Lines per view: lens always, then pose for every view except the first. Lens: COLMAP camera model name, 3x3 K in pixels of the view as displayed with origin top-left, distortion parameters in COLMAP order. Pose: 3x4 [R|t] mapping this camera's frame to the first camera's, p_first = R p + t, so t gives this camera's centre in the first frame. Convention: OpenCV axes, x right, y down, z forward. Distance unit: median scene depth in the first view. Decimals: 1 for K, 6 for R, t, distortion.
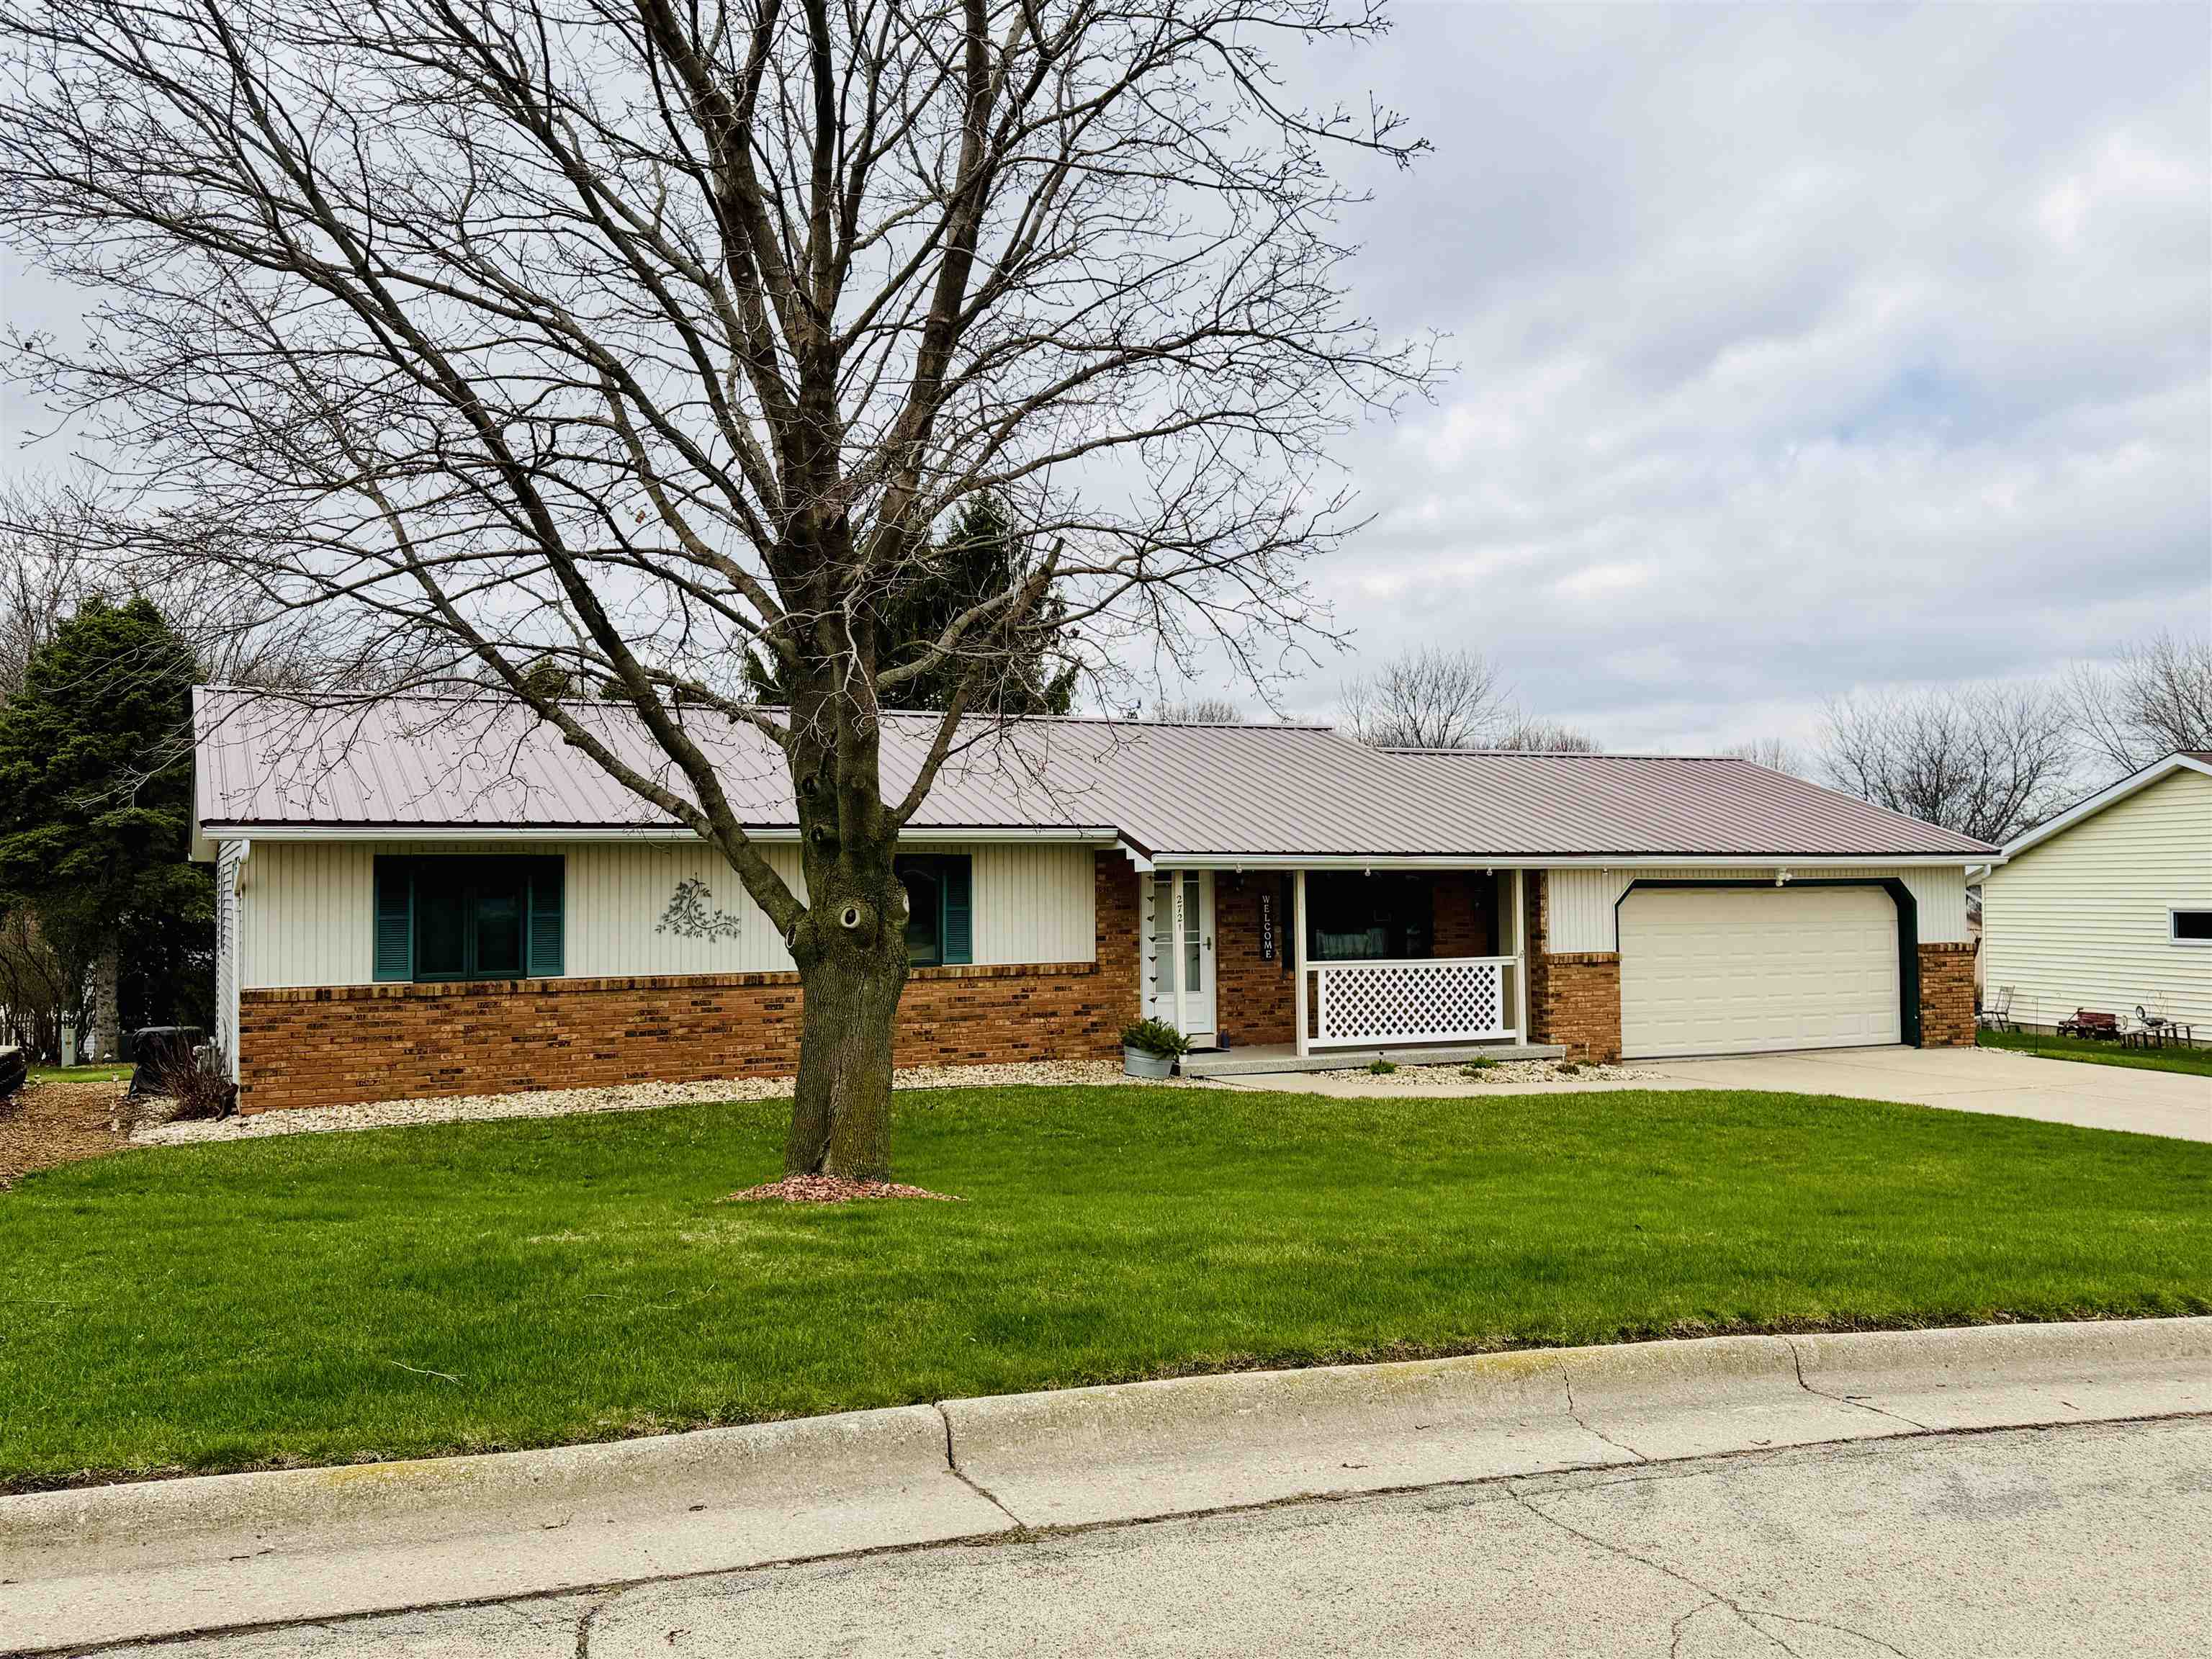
lens RADIAL K [[1911.4, 0, 1108.9], [0, 1911.4, 817.8], [0, 0, 1]] dist [0.104220, -0.018444]
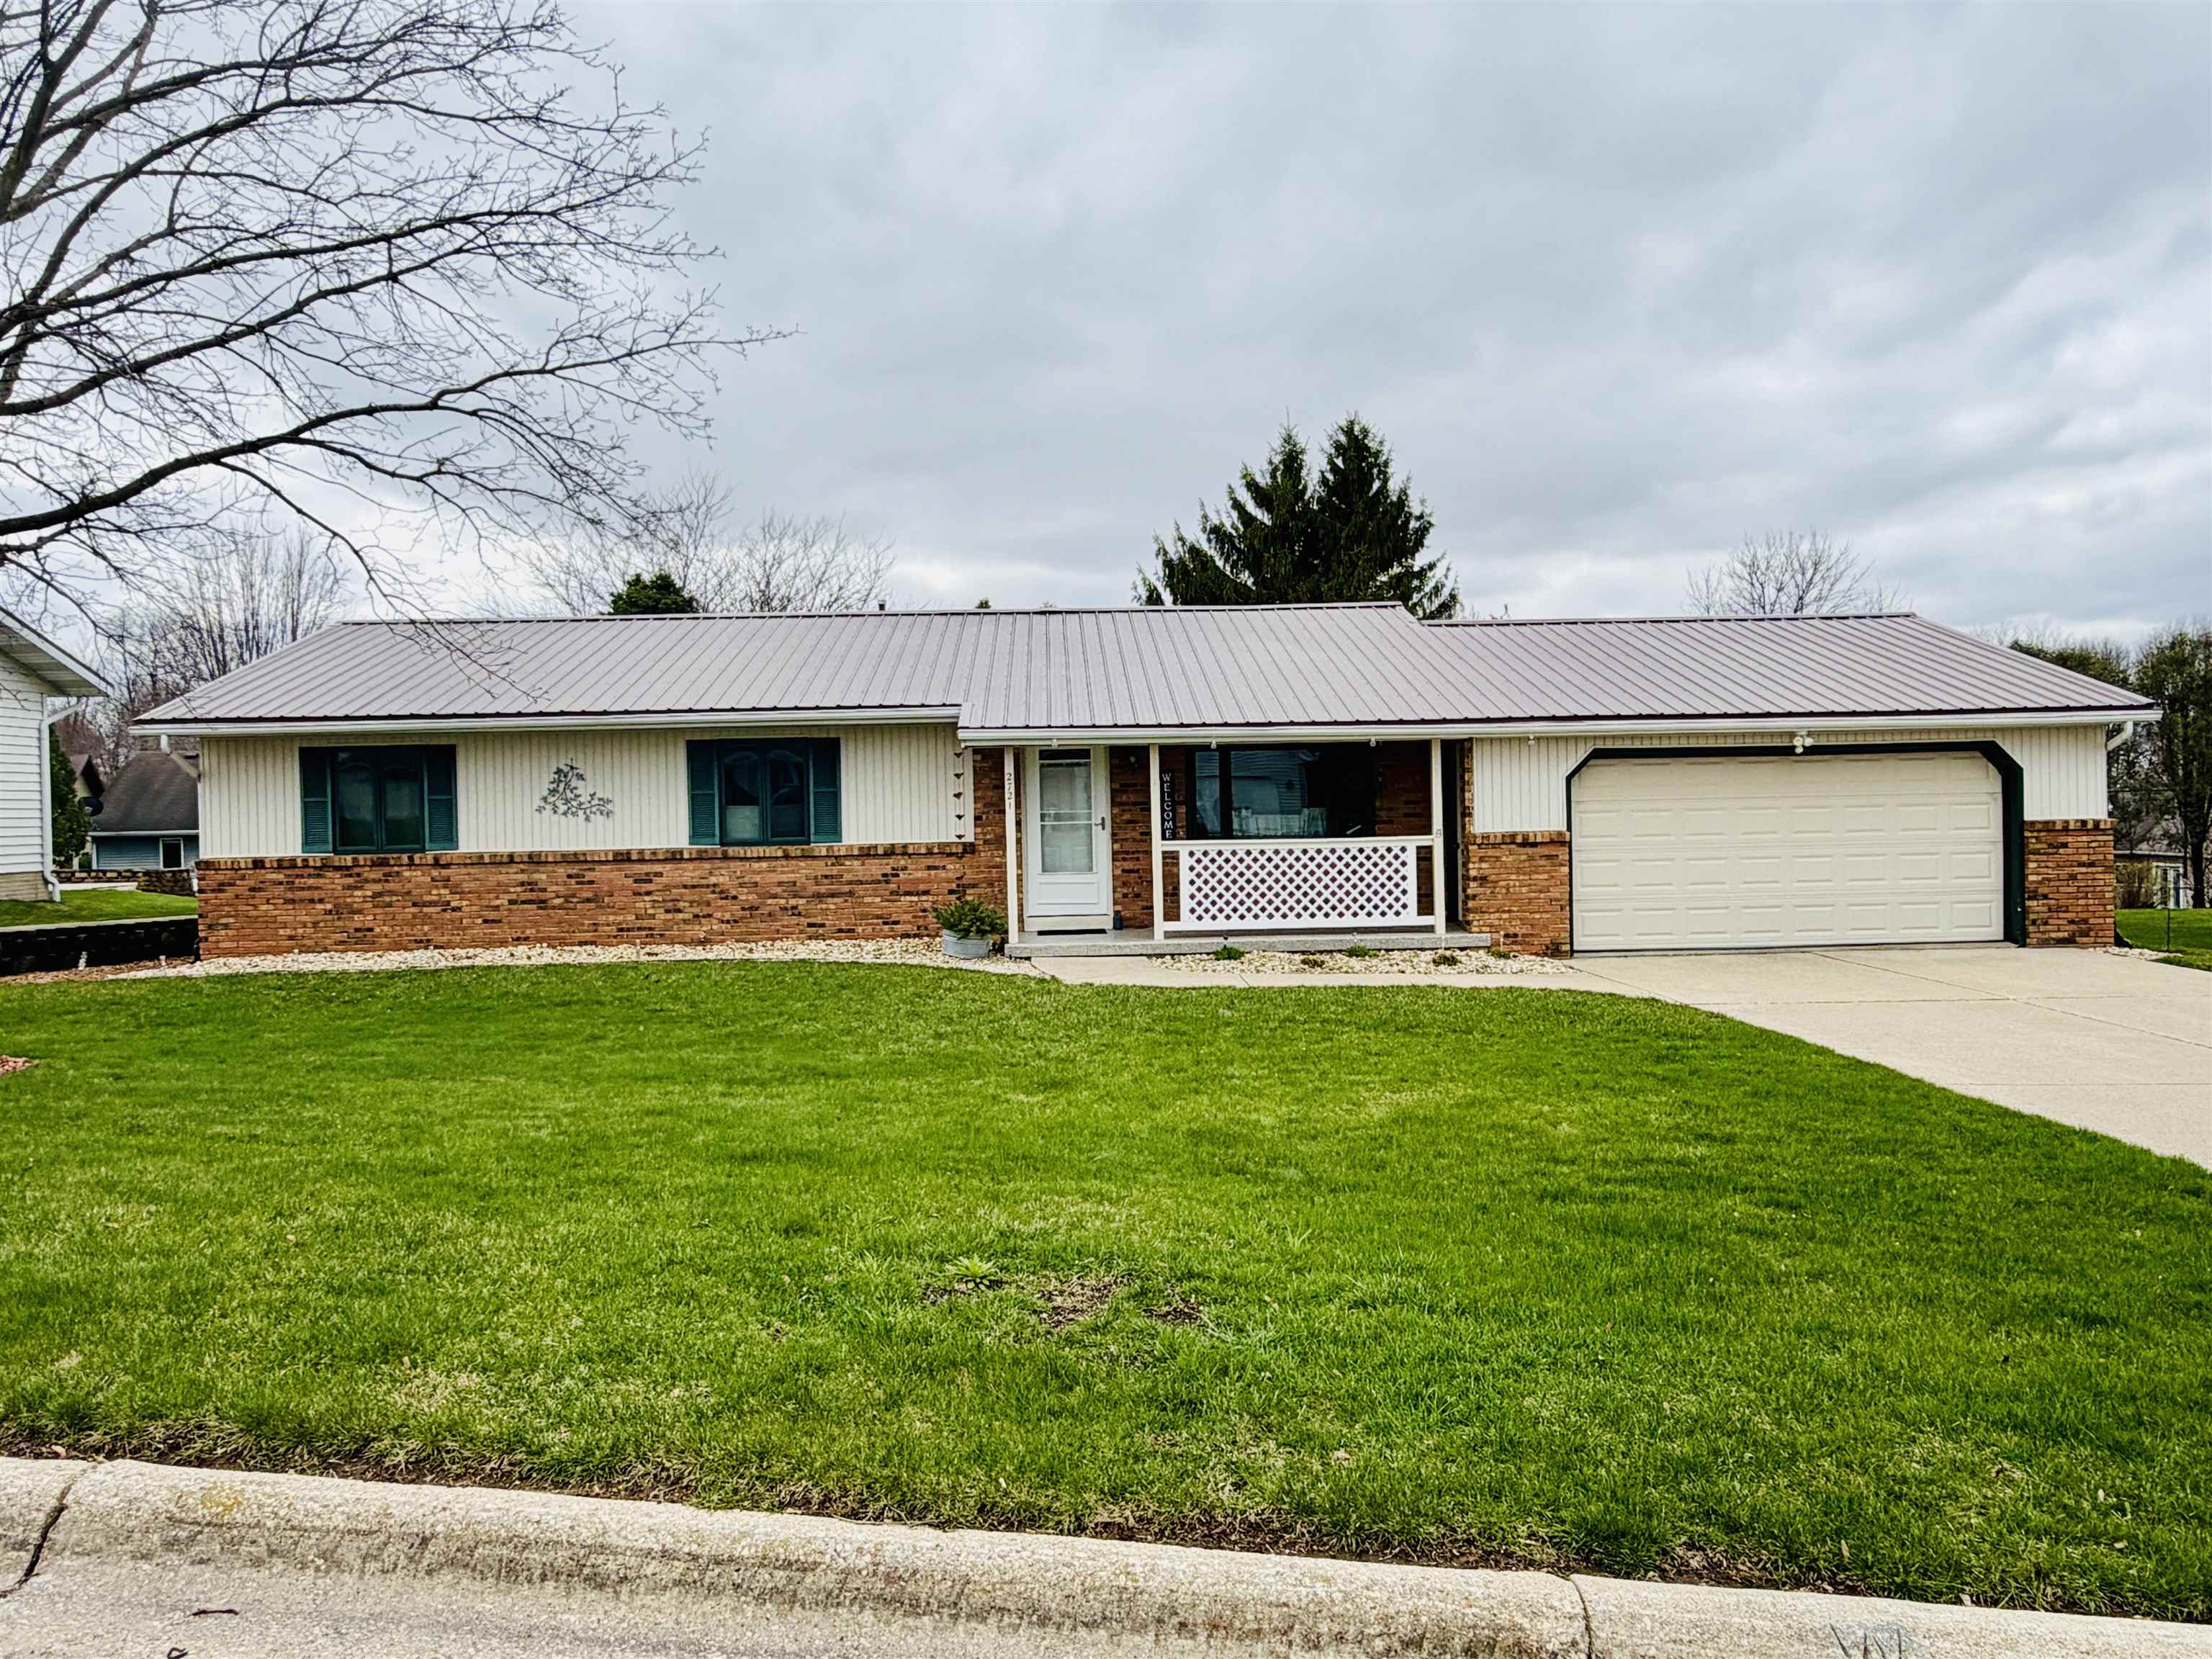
lens RADIAL K [[1545.3, 0, 1105.7], [0, 1545.3, 837.5], [0, 0, 1]] dist [0.002711, 0.002740]
pose [[0.912140, -0.001622, -0.409876, 0.398454], [0.026216, 0.998175, 0.054392, 0.031416], [0.409040, -0.060358, 0.910518, 0.294758]]
